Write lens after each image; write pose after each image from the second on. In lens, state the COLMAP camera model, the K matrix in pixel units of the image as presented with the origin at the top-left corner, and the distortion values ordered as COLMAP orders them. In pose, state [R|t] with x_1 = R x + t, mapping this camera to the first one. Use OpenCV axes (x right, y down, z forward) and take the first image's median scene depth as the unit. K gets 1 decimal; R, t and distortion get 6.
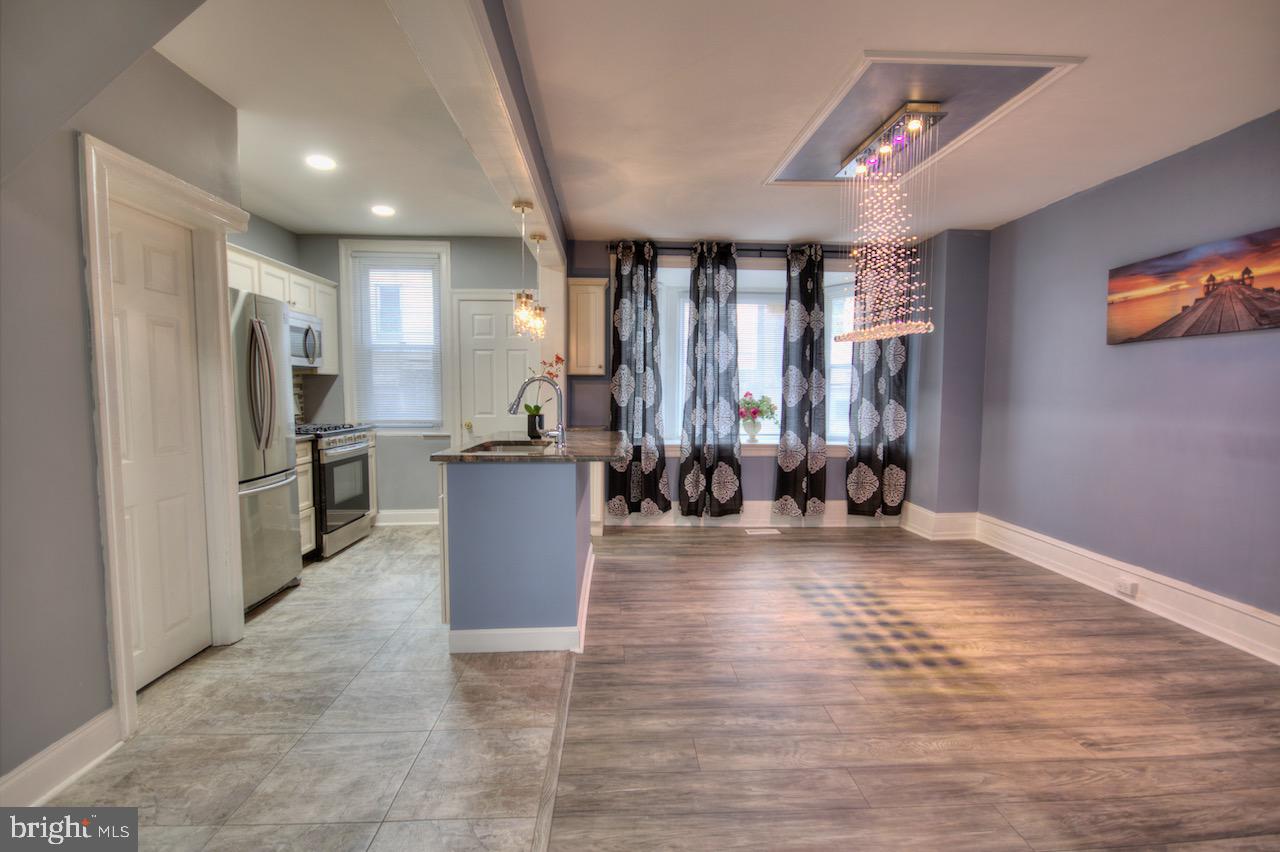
lens RADIAL K [[591.9, 0, 639.5], [0, 591.9, 431.3], [0, 0, 1]] dist [0.012872, -0.011694]
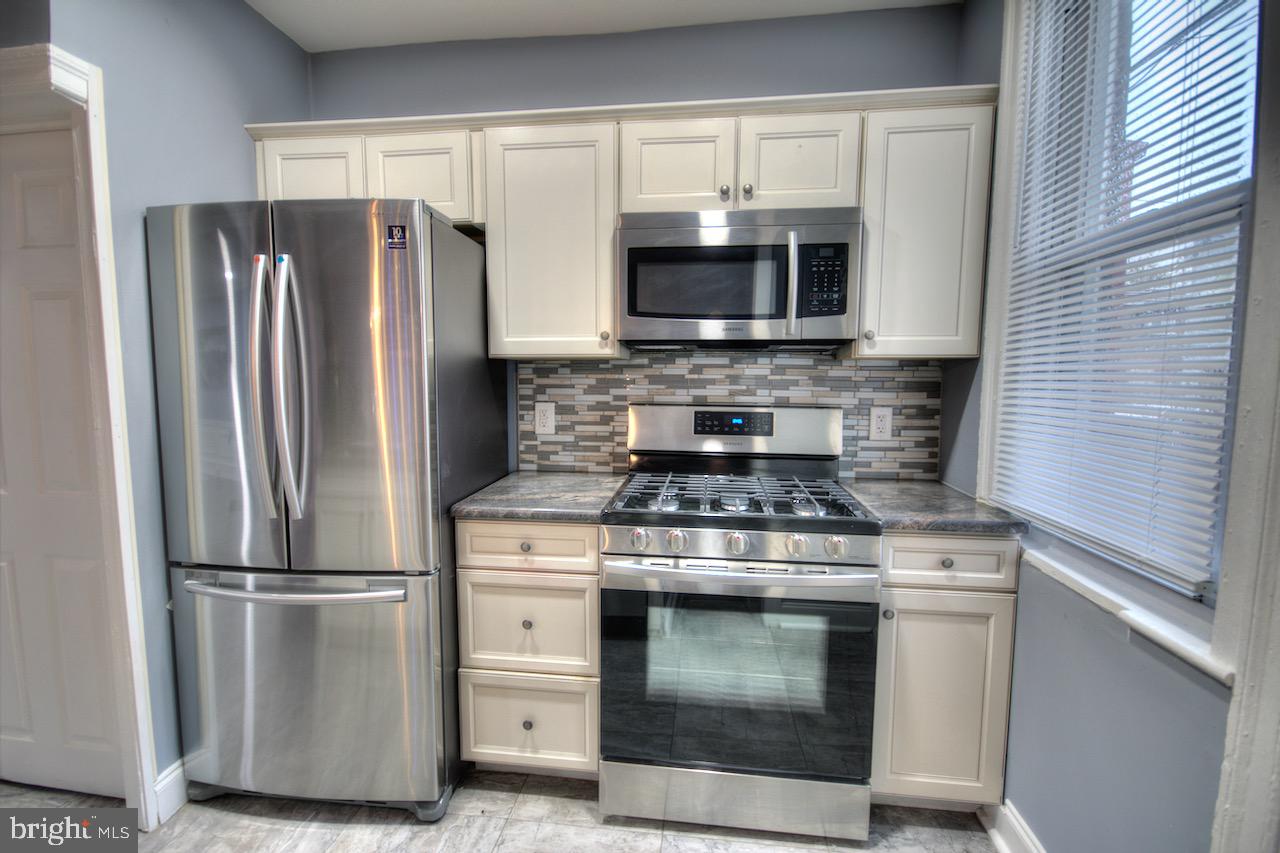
lens RADIAL K [[591.9, 0, 639.5], [0, 591.9, 431.8], [0, 0, 1]] dist [0.012872, -0.011694]
pose [[-0.153100, 0.094920, -0.983642, -0.139113], [-0.073731, 0.991505, 0.107154, -0.080634], [0.985456, 0.088930, -0.144801, 0.928131]]
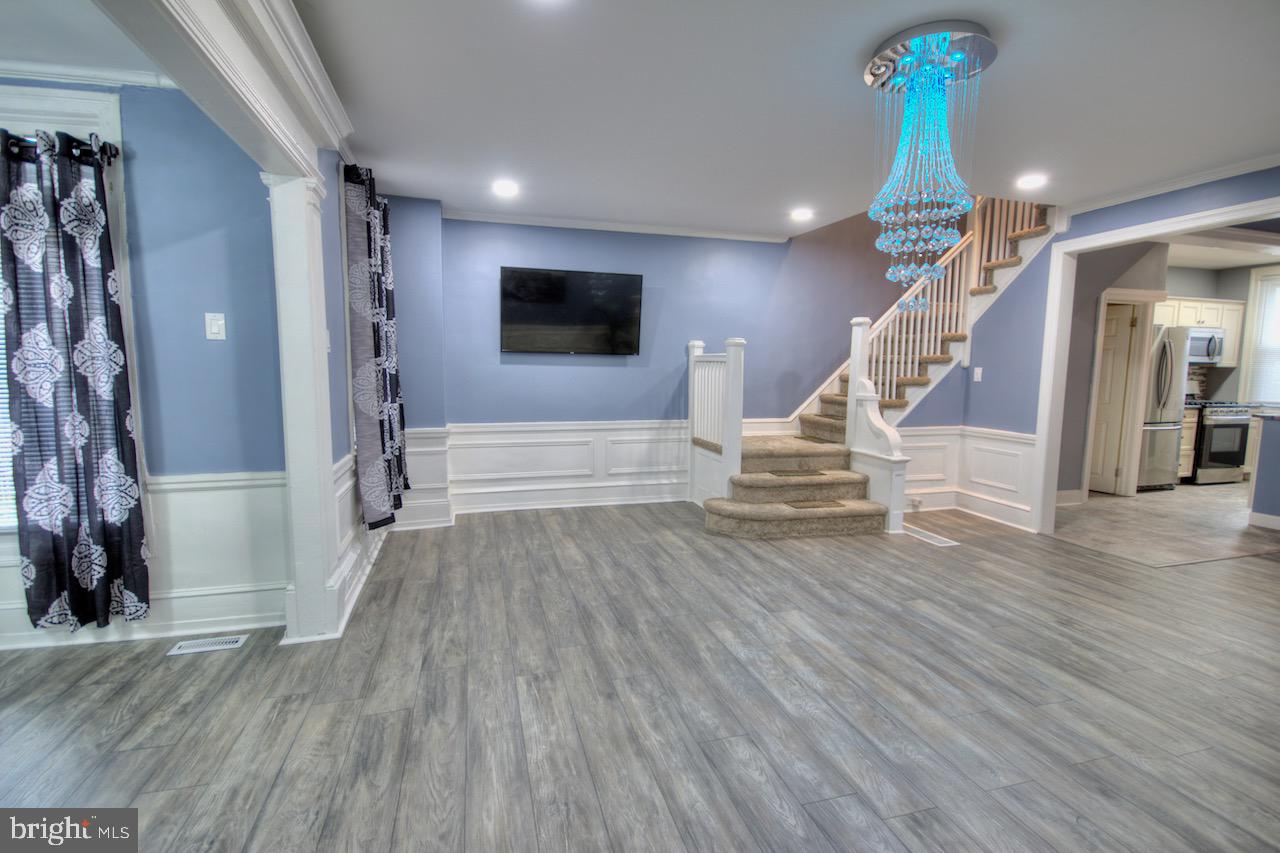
lens RADIAL K [[591.9, 0, 639.5], [0, 591.9, 431.8], [0, 0, 1]] dist [0.012872, -0.011694]
pose [[0.237628, 0.106583, -0.965491, 0.559655], [-0.080540, 0.992701, 0.089764, 0.046763], [0.968012, 0.056430, 0.244477, -0.741856]]
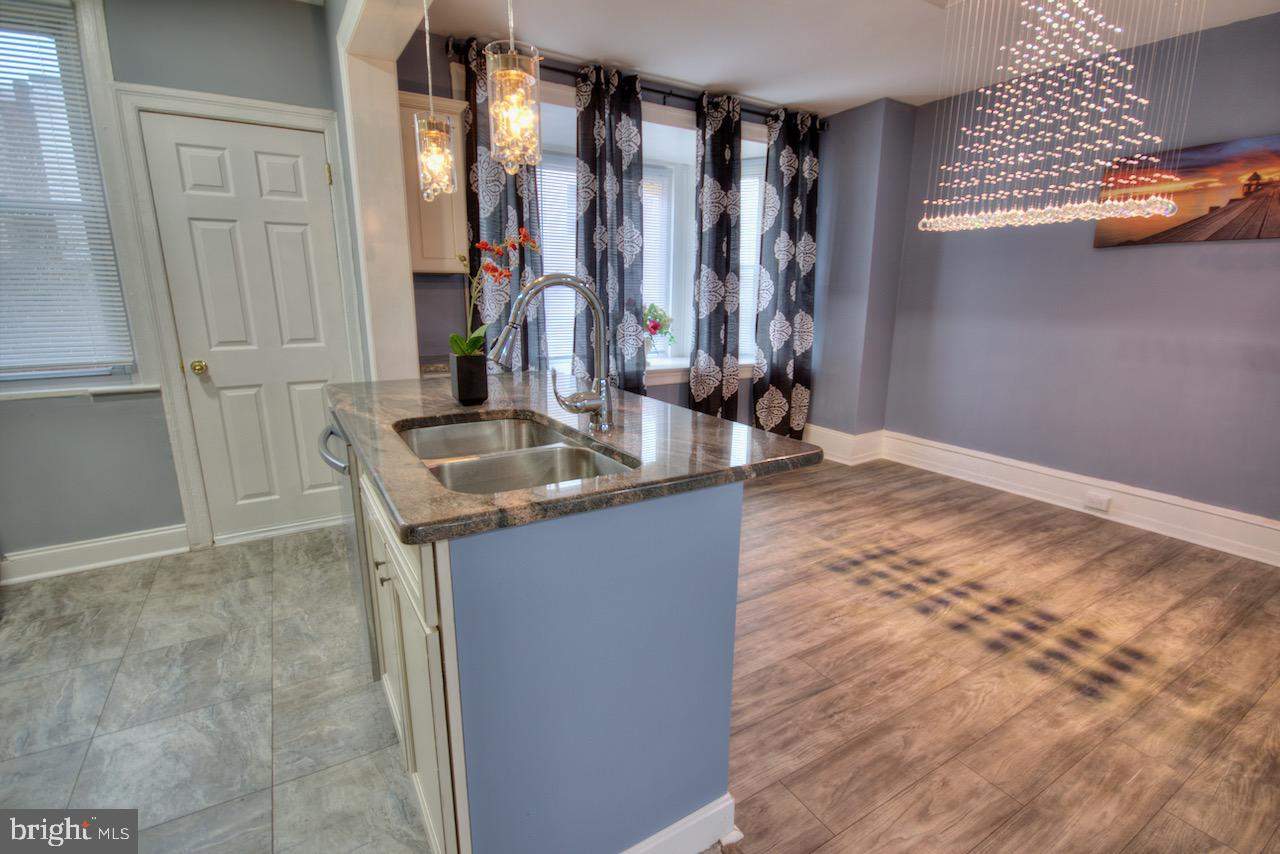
lens RADIAL K [[591.9, 0, 639.5], [0, 591.9, 432.3], [0, 0, 1]] dist [0.012872, -0.011694]
pose [[0.876775, -0.110609, 0.468008, -0.218836], [0.032397, 0.984564, 0.171998, -0.034714], [-0.479808, -0.135642, 0.866825, 0.380126]]
